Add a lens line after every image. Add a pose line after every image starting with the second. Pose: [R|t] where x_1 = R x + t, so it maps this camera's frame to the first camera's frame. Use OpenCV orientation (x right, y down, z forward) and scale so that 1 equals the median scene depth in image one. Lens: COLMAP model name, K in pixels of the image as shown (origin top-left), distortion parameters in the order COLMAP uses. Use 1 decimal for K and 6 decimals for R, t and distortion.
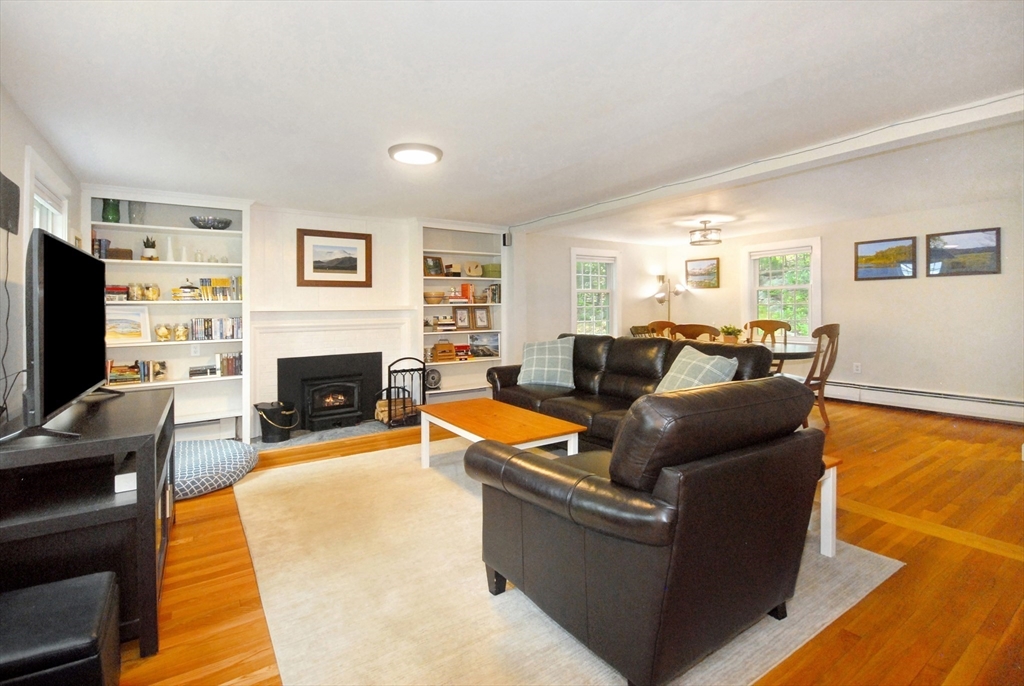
lens RADIAL K [[468.4, 0, 501.6], [0, 468.4, 315.0], [0, 0, 1]] dist [-0.007343, -0.003435]
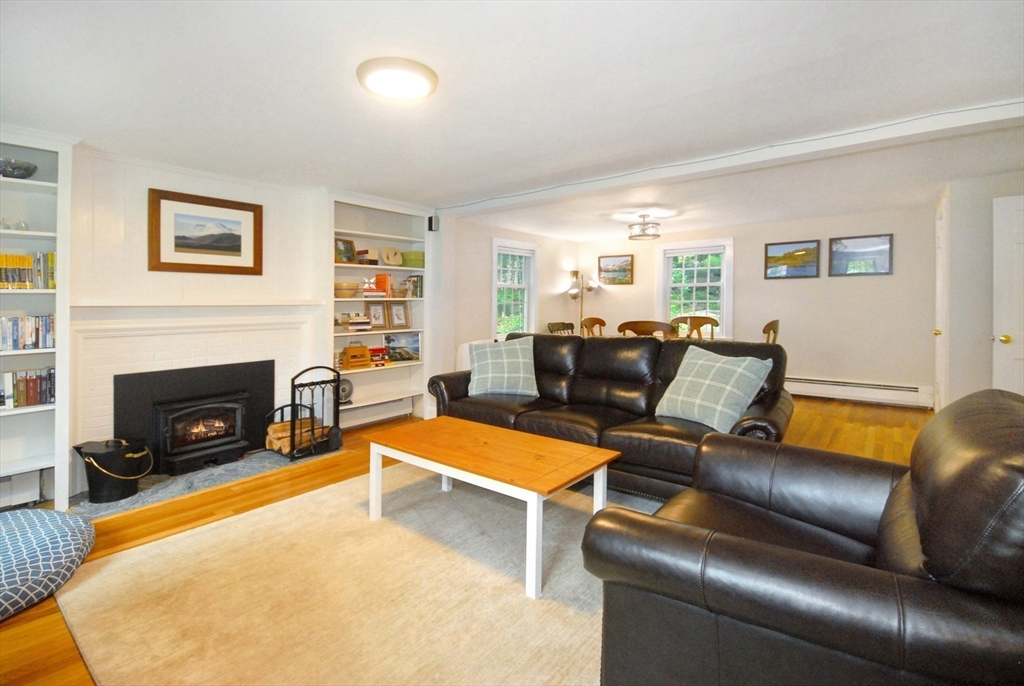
lens RADIAL K [[468.4, 0, 513.3], [0, 468.4, 304.1], [0, 0, 1]] dist [-0.007343, -0.003435]
pose [[0.950317, 0.004195, 0.311256, -0.134299], [0.000575, 0.999884, -0.015231, -0.000250], [-0.311283, 0.014654, 0.950204, 0.165752]]
